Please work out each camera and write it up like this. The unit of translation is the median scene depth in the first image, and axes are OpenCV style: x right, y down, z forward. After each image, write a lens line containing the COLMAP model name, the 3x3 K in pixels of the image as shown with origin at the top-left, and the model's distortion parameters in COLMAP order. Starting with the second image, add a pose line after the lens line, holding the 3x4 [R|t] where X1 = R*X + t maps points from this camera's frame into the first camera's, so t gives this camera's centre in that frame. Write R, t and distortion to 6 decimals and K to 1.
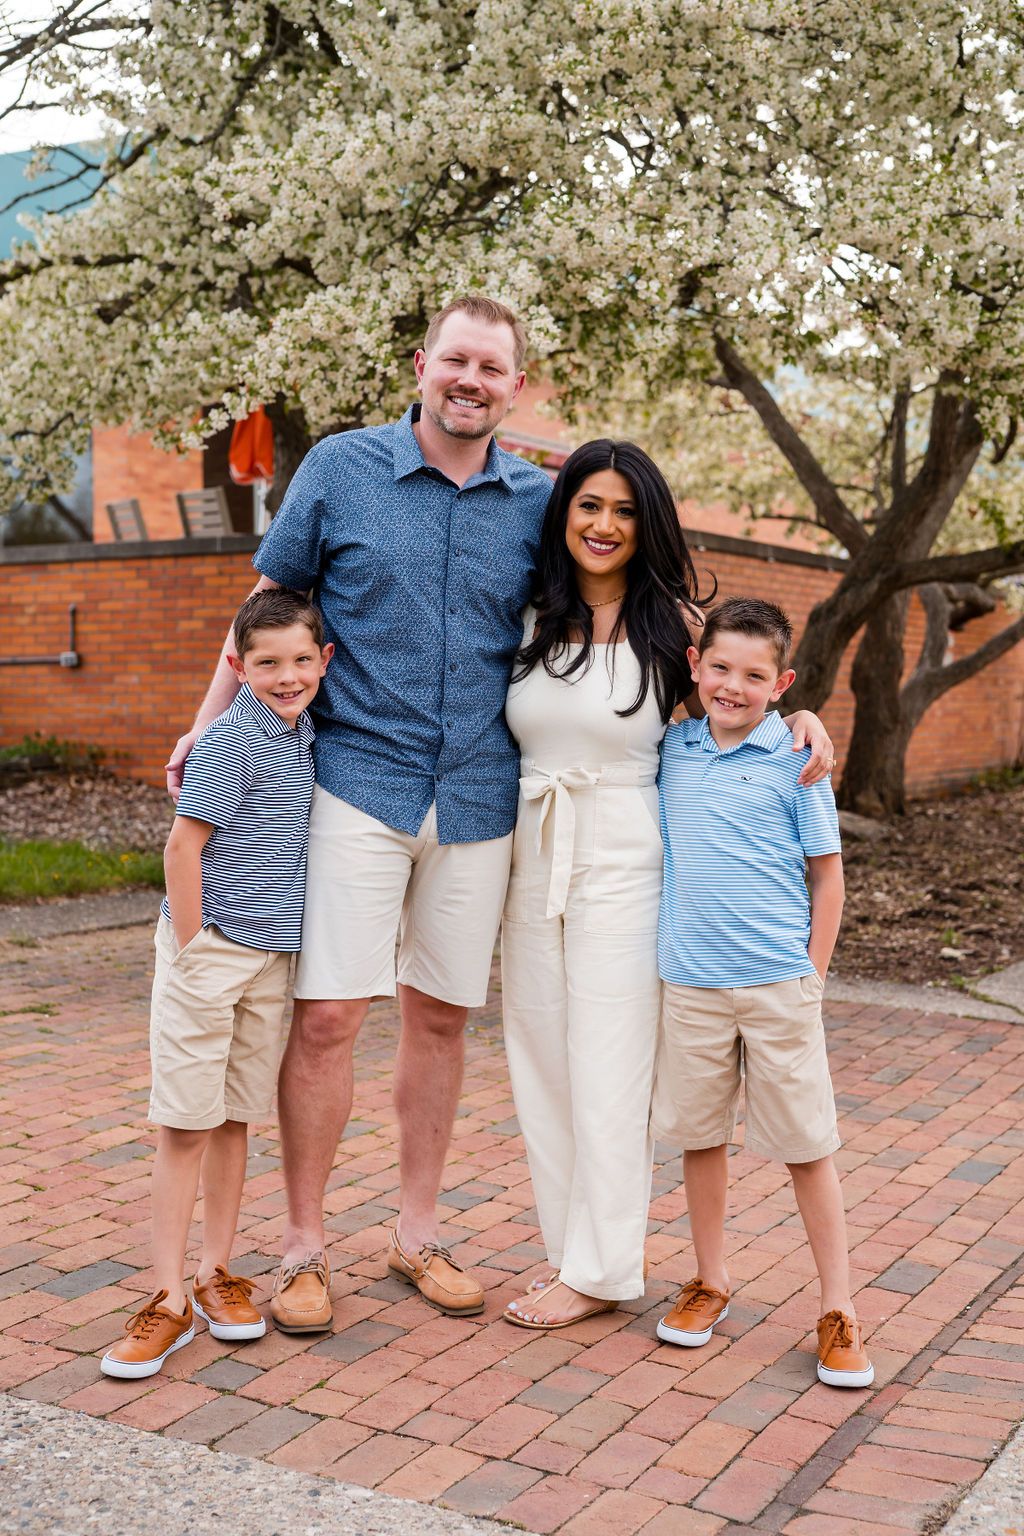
lens RADIAL K [[2204.3, 0, 512.0], [0, 2204.3, 768.0], [0, 0, 1]] dist [0.017645, 0.131484]
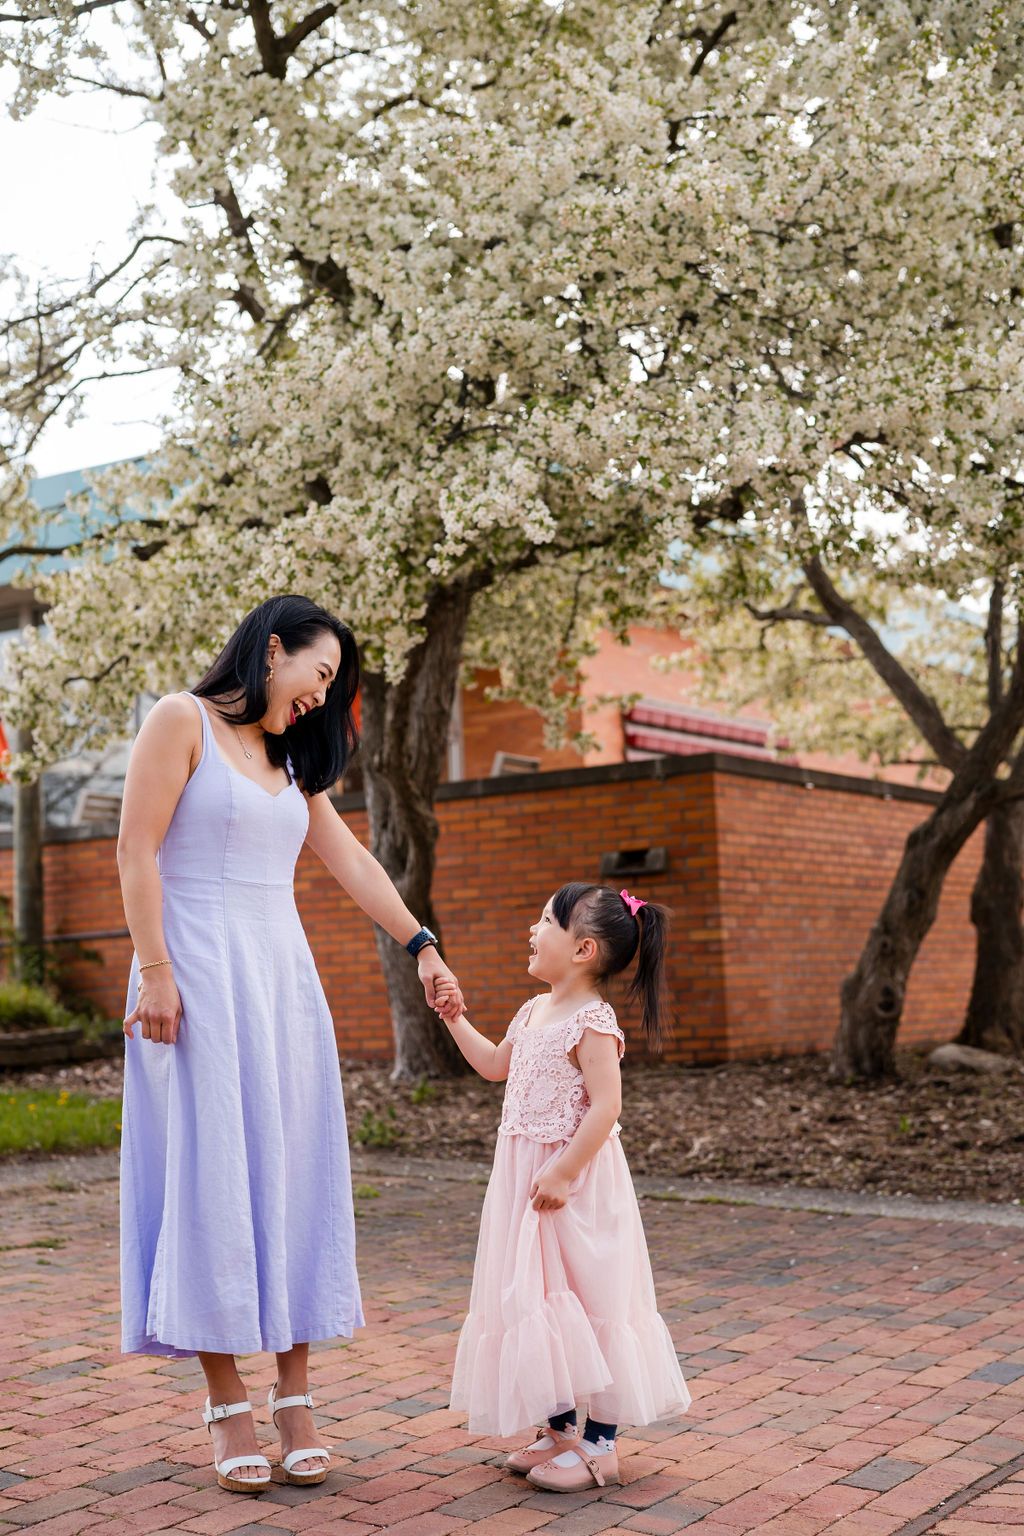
lens RADIAL K [[2195.4, 0, 512.2], [0, 2195.4, 735.3], [0, 0, 1]] dist [0.009929, 0.068651]
pose [[0.994586, -0.050390, -0.090878, 0.080837], [0.035911, 0.987348, -0.154447, 0.043773], [0.097511, 0.150348, 0.983813, 0.044616]]
